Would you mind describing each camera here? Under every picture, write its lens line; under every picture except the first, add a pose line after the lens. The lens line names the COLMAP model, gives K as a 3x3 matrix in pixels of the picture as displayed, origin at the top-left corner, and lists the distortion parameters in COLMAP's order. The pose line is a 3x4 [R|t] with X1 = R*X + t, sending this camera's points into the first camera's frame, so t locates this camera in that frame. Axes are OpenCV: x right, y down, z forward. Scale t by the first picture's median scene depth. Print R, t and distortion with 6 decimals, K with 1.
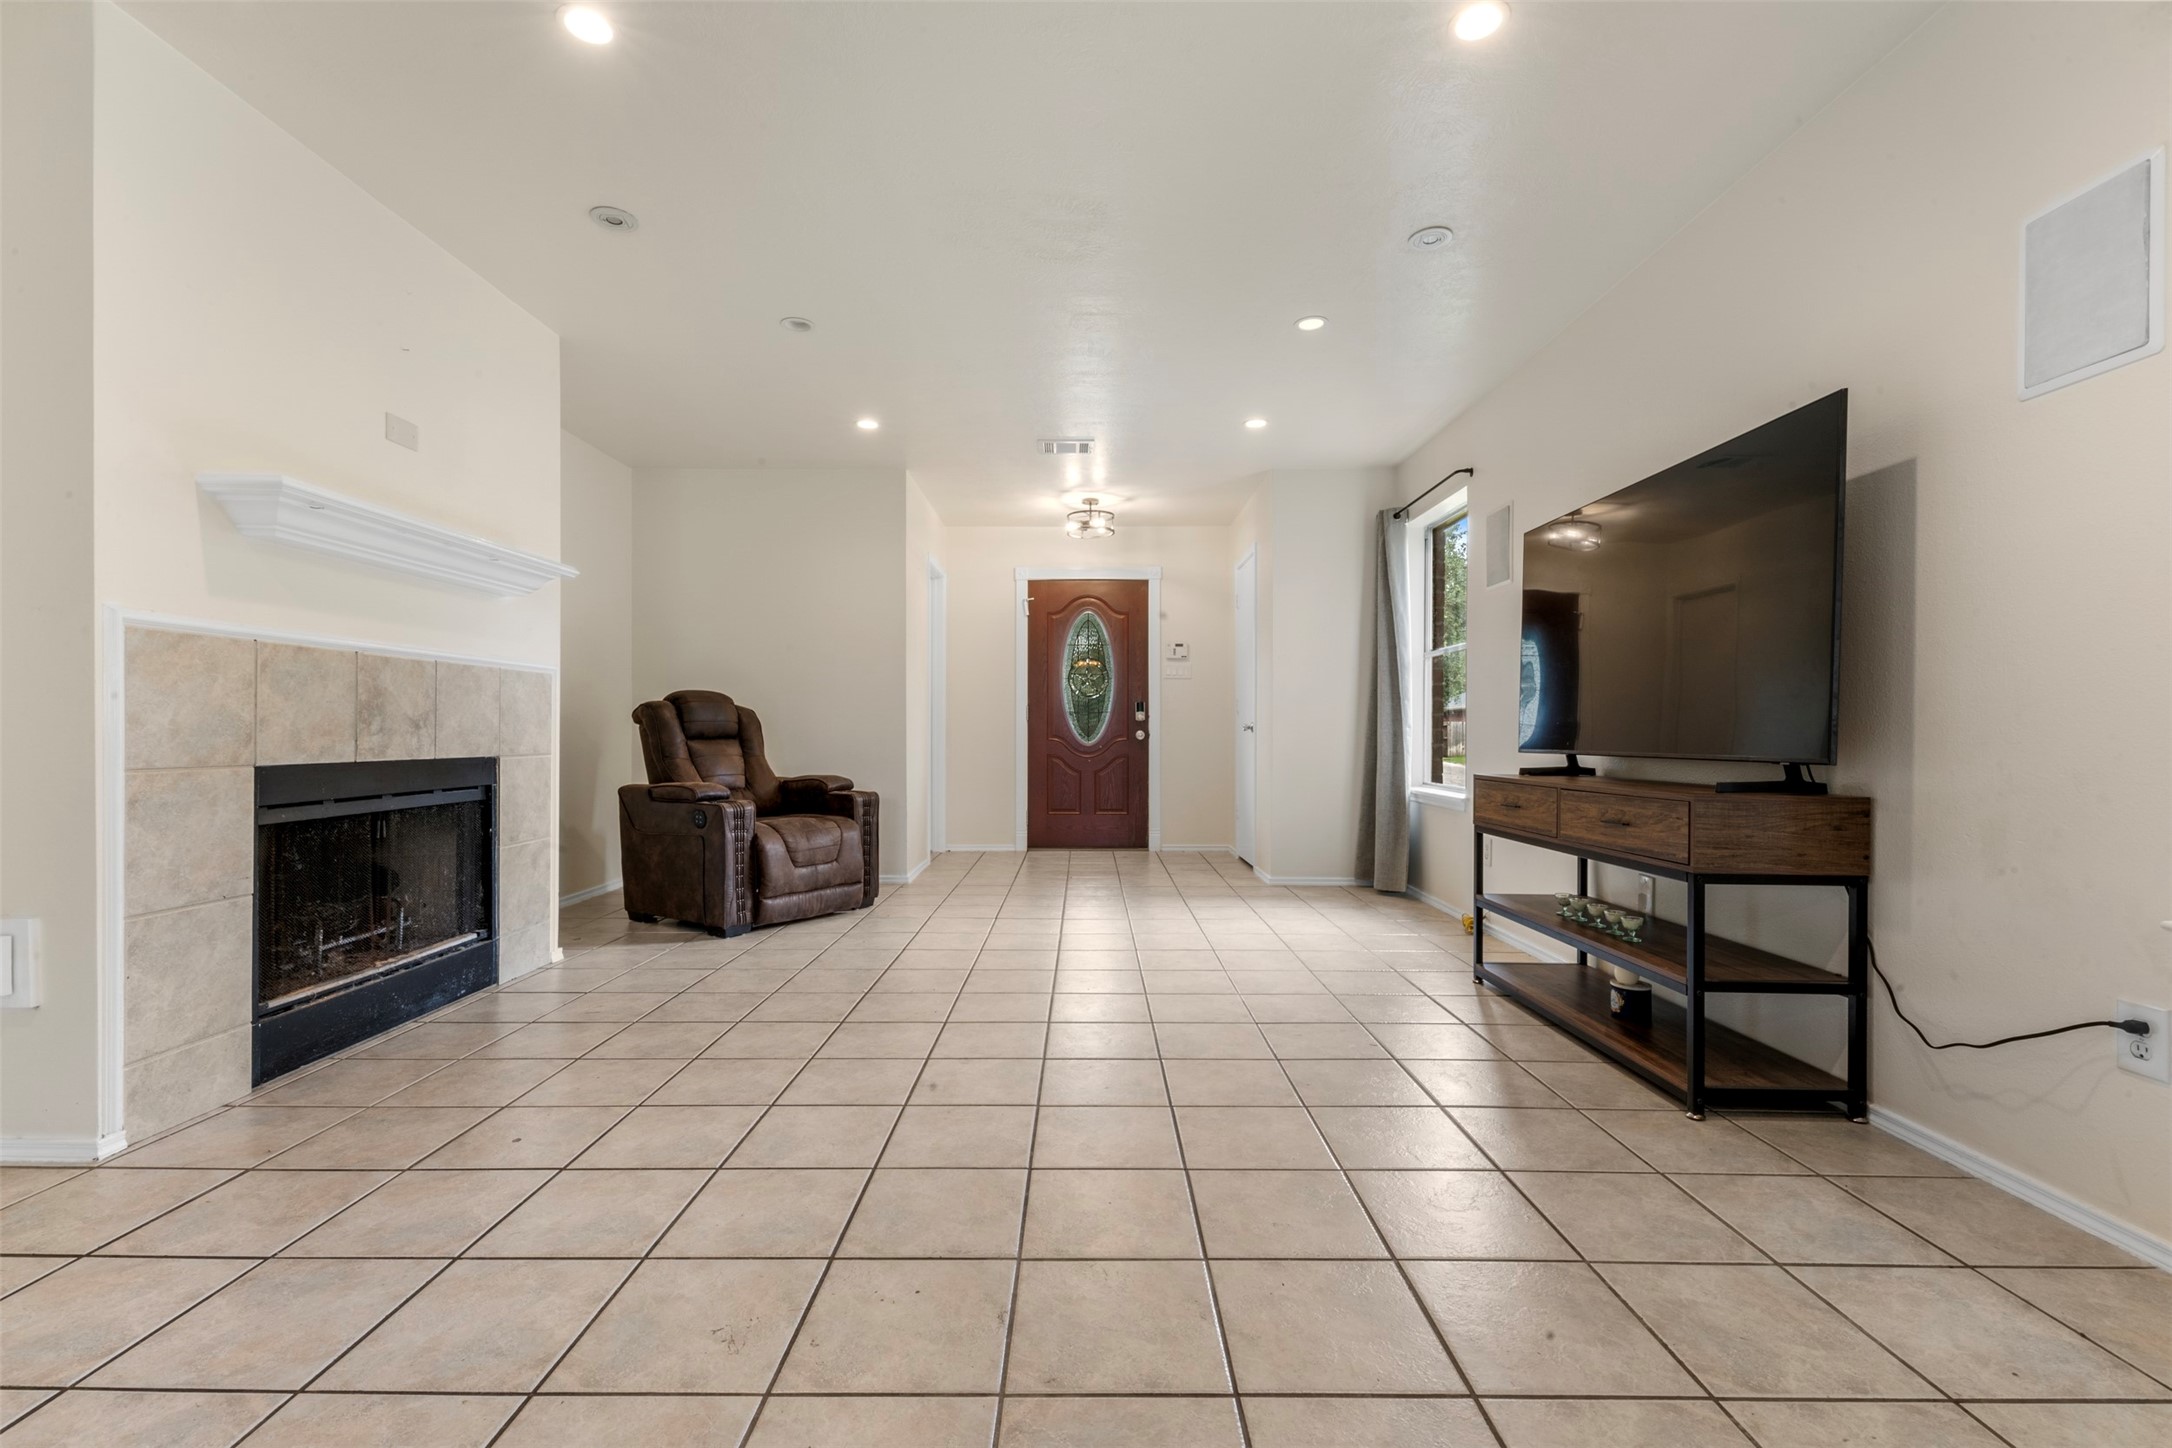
lens RADIAL K [[936.1, 0, 1077.5], [0, 936.1, 730.2], [0, 0, 1]] dist [0.010343, -0.002592]
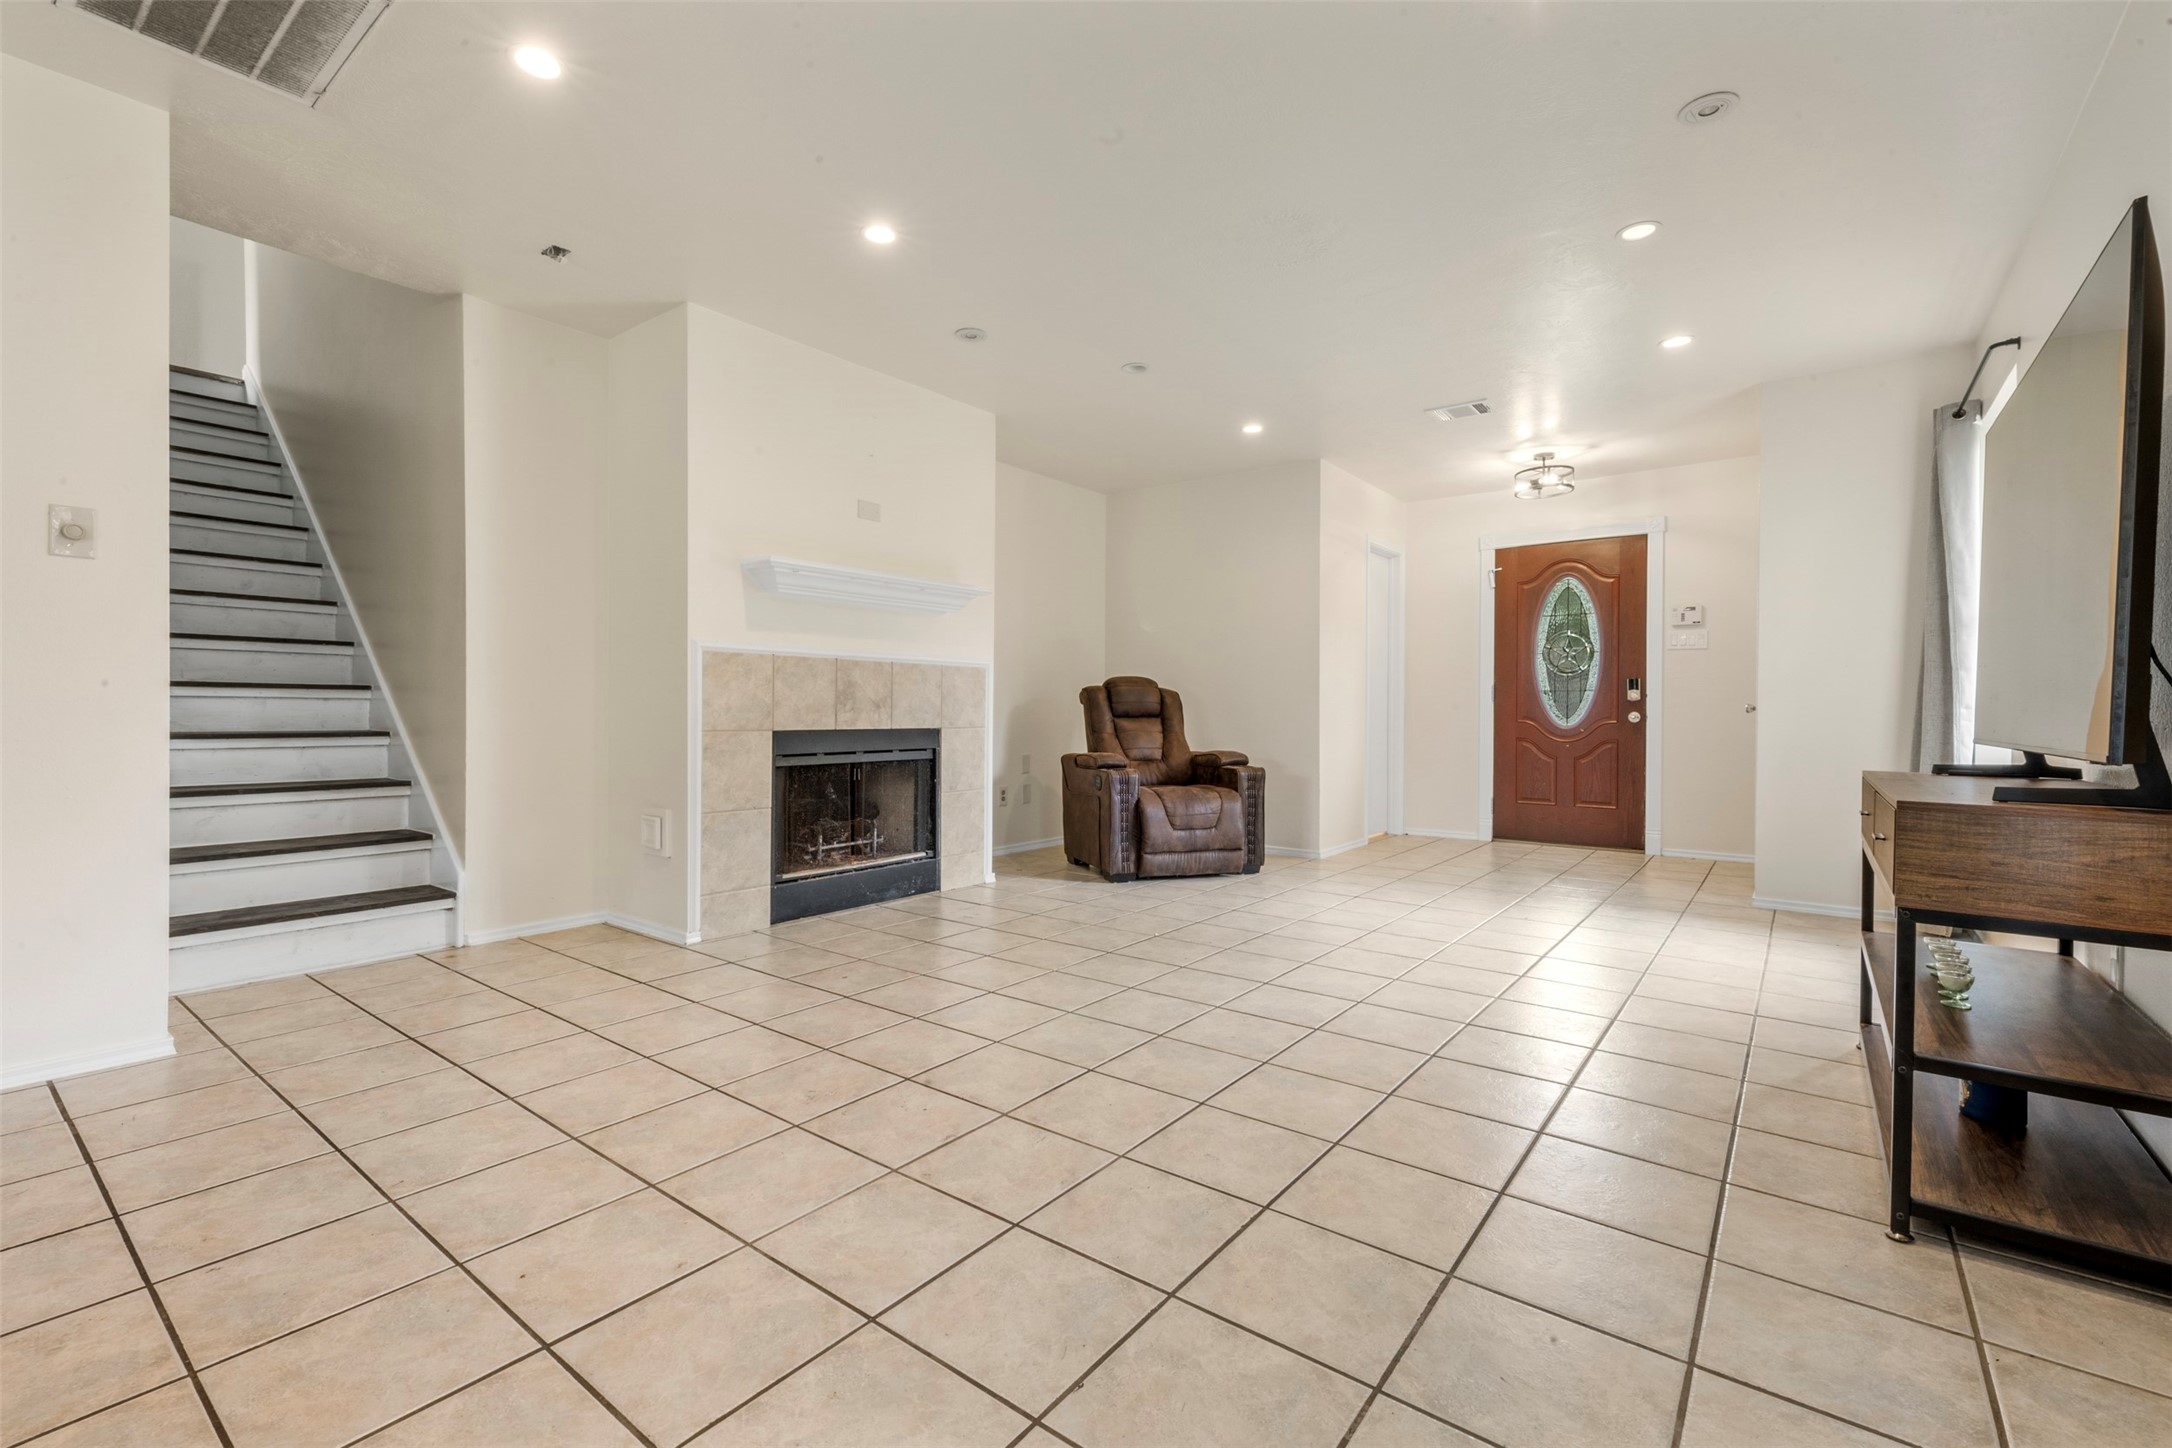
lens RADIAL K [[936.1, 0, 1053.6], [0, 936.1, 706.4], [0, 0, 1]] dist [0.010343, -0.002592]
pose [[0.788243, 0.000160, -0.615365, 0.357525], [-0.003019, 0.999989, -0.003608, 0.000101], [0.615357, 0.004701, 0.788234, 0.004556]]
